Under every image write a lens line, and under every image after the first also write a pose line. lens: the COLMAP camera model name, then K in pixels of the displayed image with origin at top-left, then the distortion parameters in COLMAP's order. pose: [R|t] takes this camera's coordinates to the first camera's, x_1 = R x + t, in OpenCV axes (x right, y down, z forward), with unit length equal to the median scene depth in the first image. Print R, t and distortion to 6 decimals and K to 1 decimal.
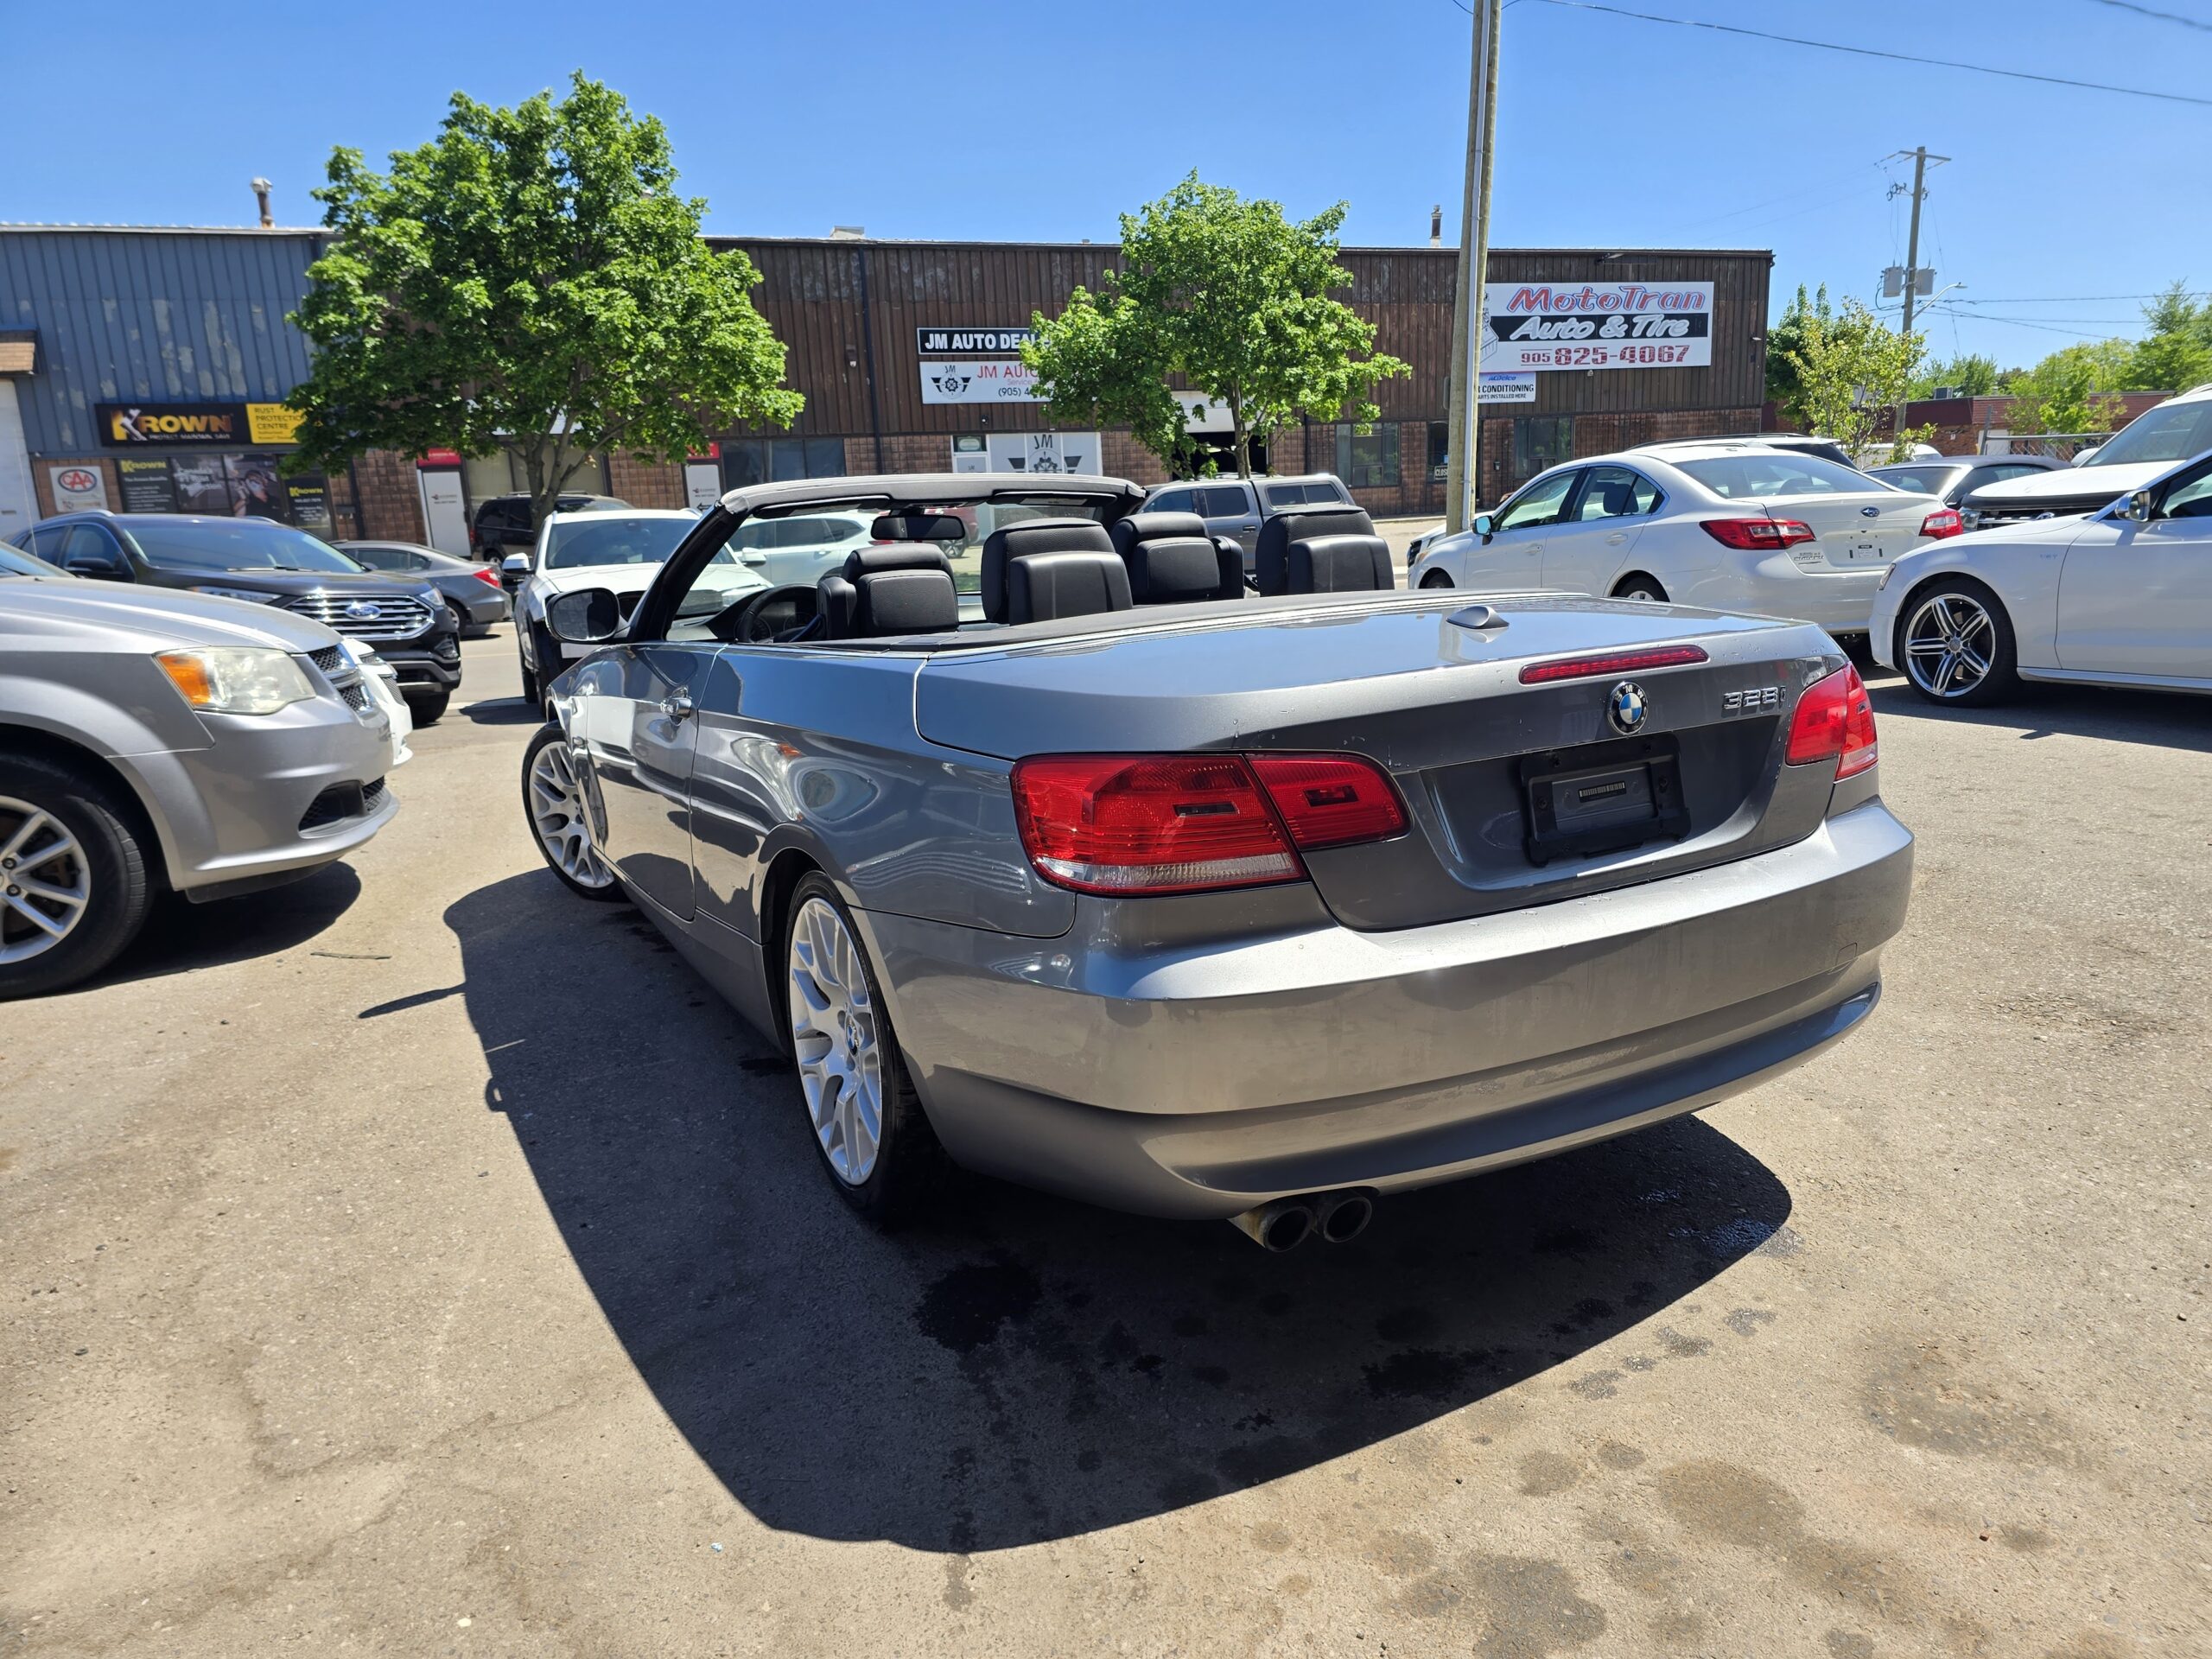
lens RADIAL K [[1459.1, 0, 1092.5], [0, 1459.1, 822.9], [0, 0, 1]] dist [0.068125, -0.069536]
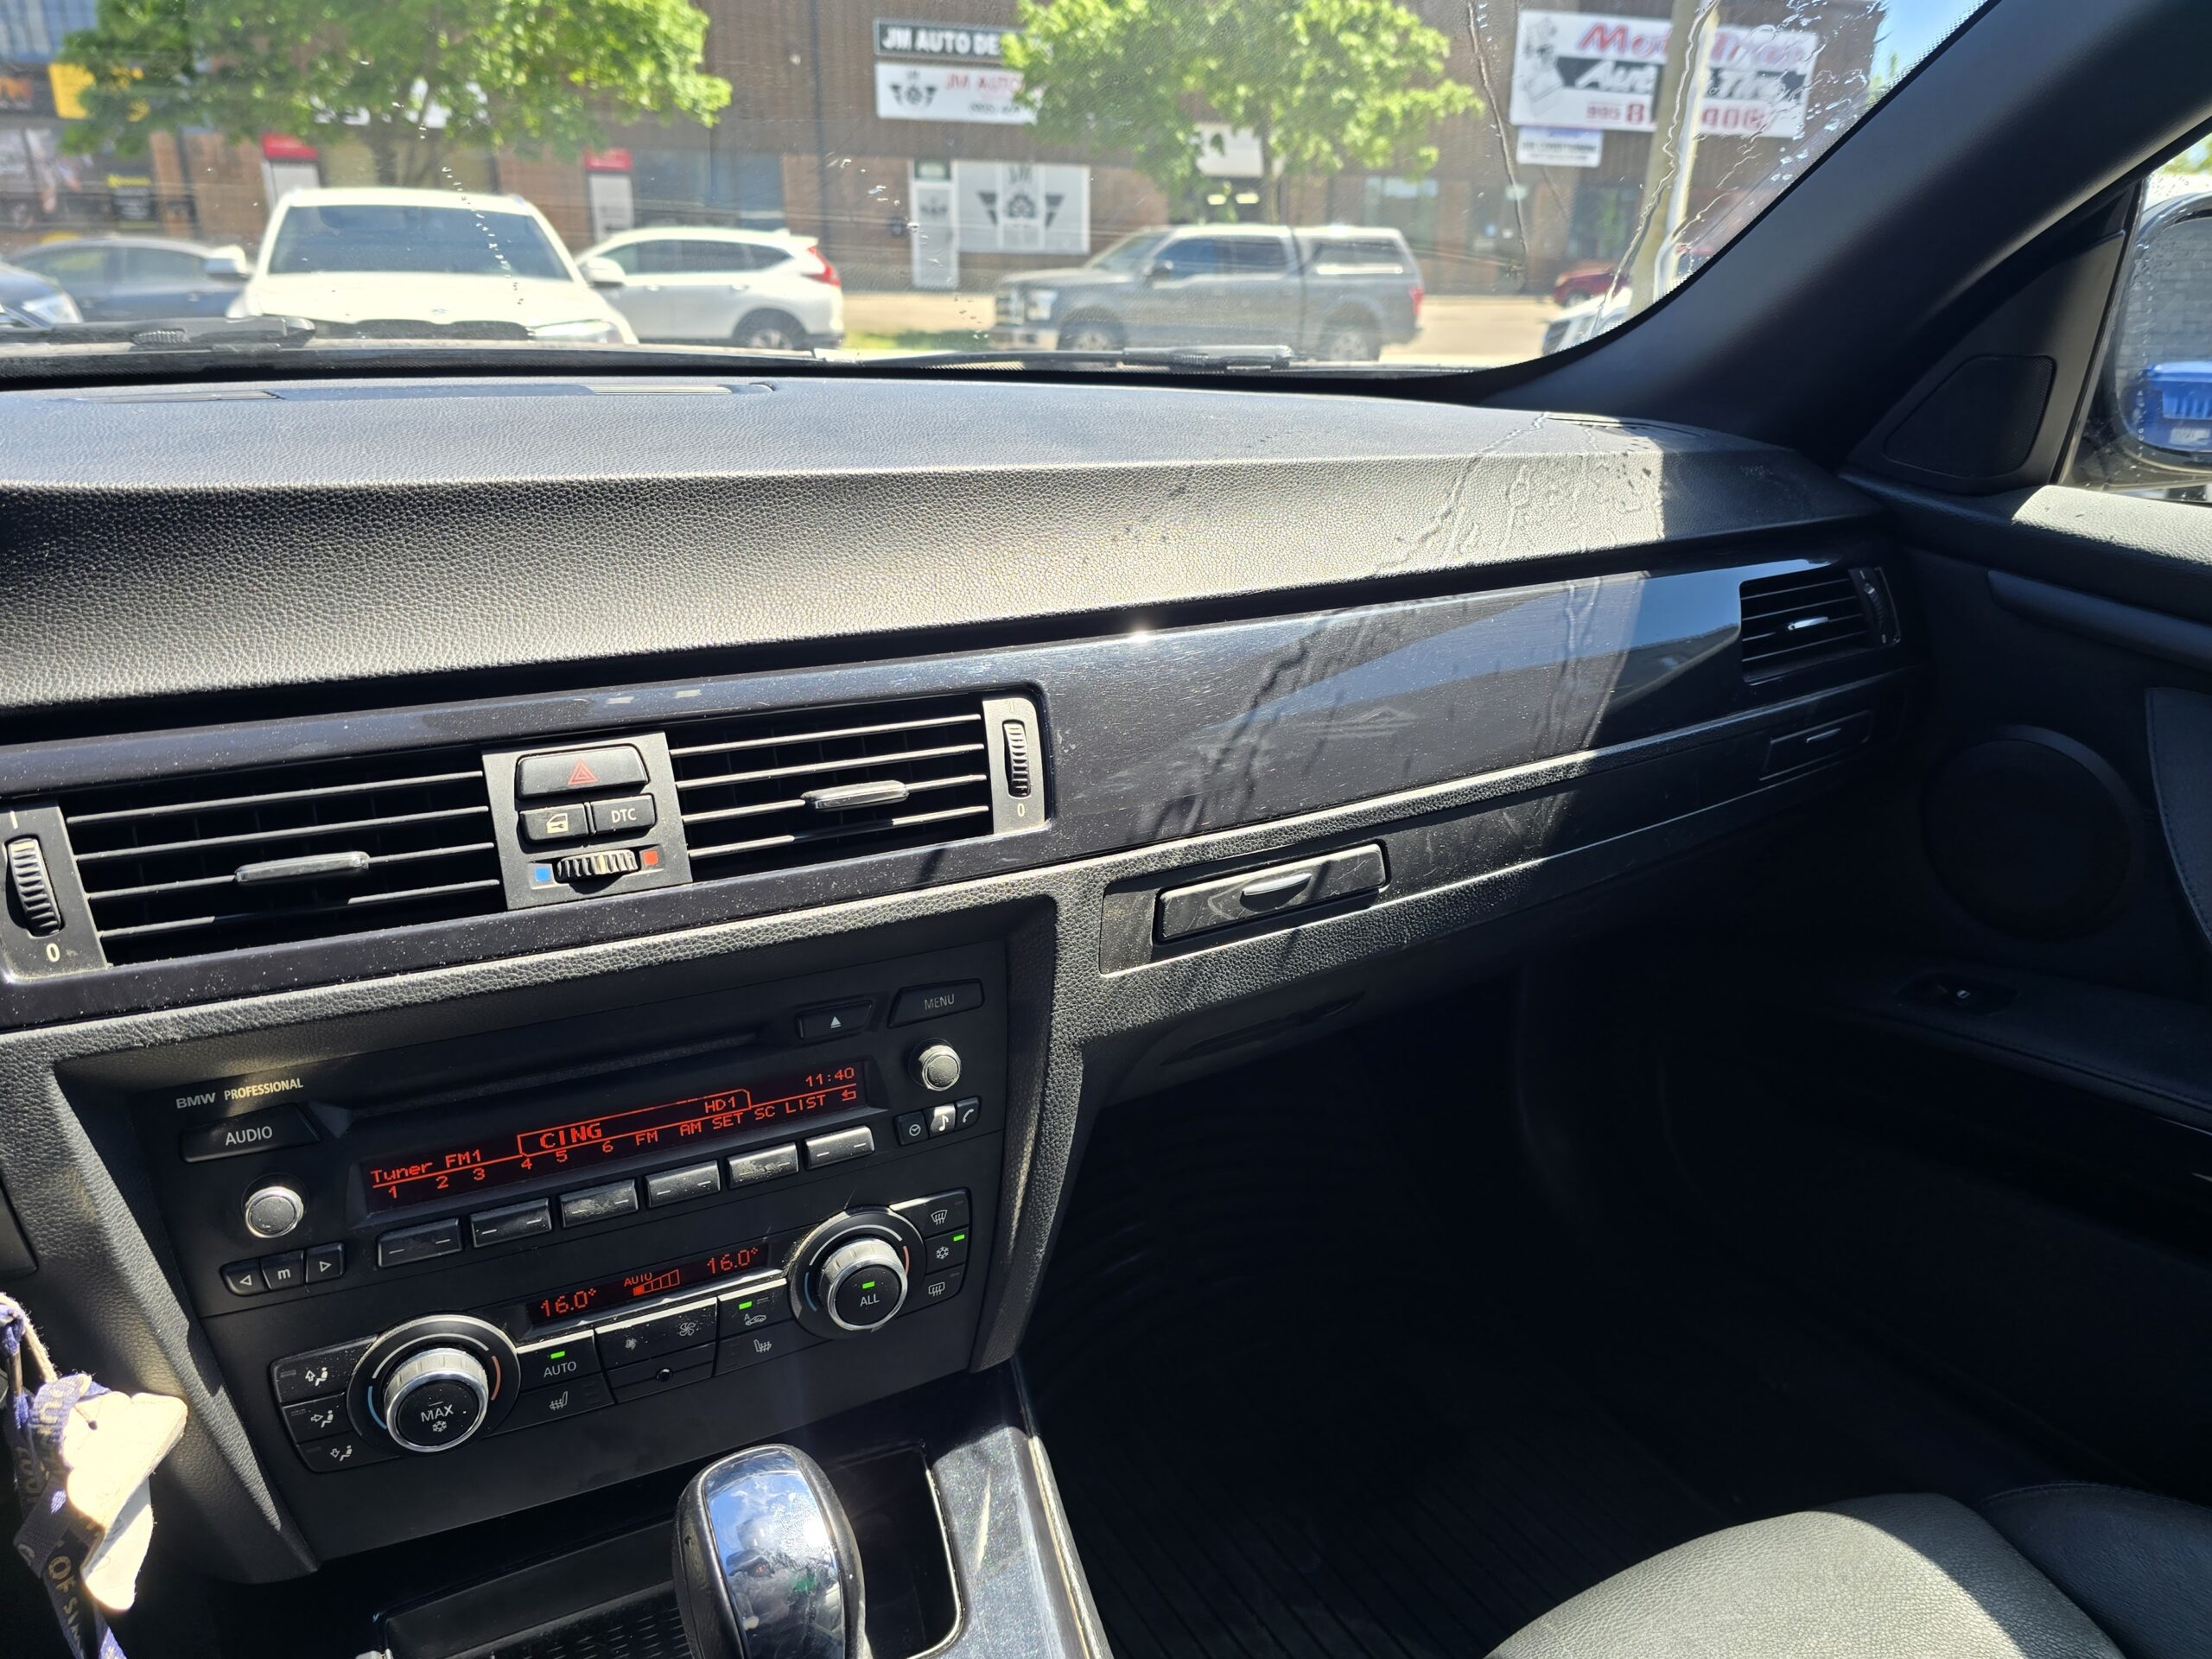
lens RADIAL K [[1507.5, 0, 1091.2], [0, 1507.5, 828.0], [0, 0, 1]] dist [0.041076, -0.049917]
pose [[0.997975, 0.049718, 0.039678, -0.013157], [-0.054813, 0.988655, 0.139844, -0.019806], [-0.032276, -0.141736, 0.989378, 0.126147]]
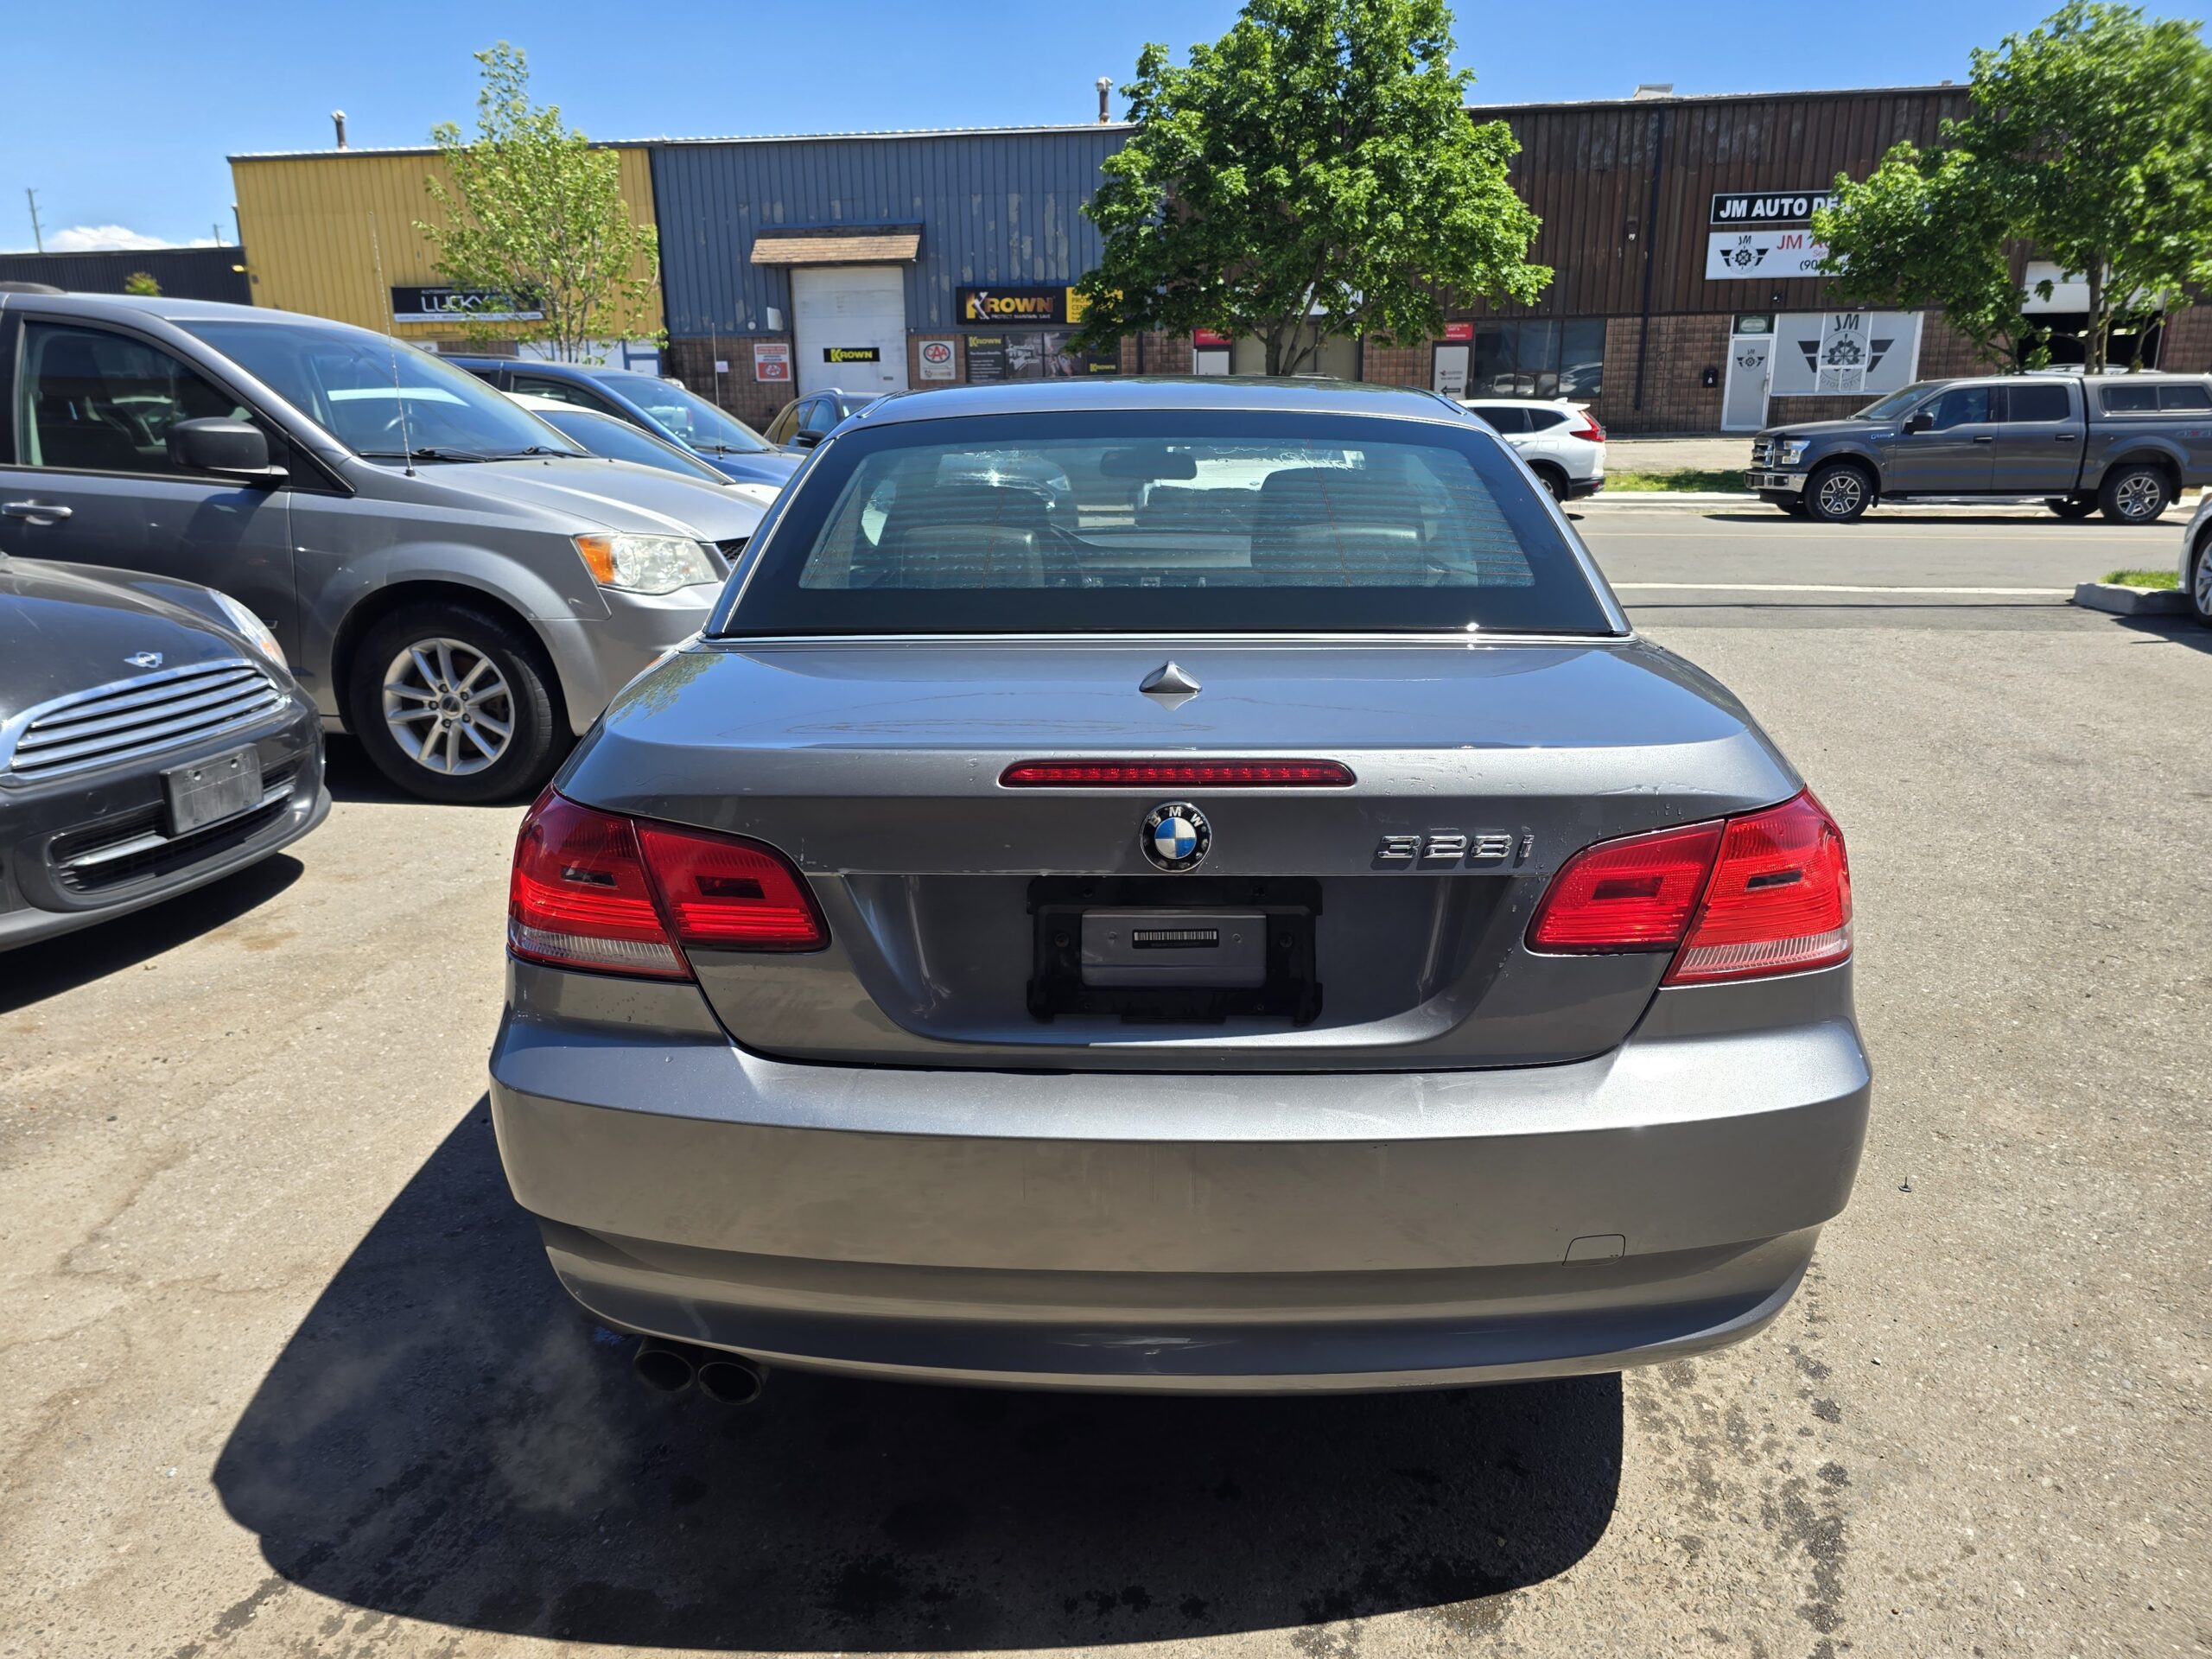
lens RADIAL K [[1447.9, 0, 1104.1], [0, 1447.9, 809.3], [0, 0, 1]] dist [0.051570, -0.042921]
pose [[0.873431, 0.165356, -0.458013, 0.042266], [-0.132375, 0.985786, 0.103458, -0.010337], [0.468610, -0.029734, 0.882905, 0.022638]]
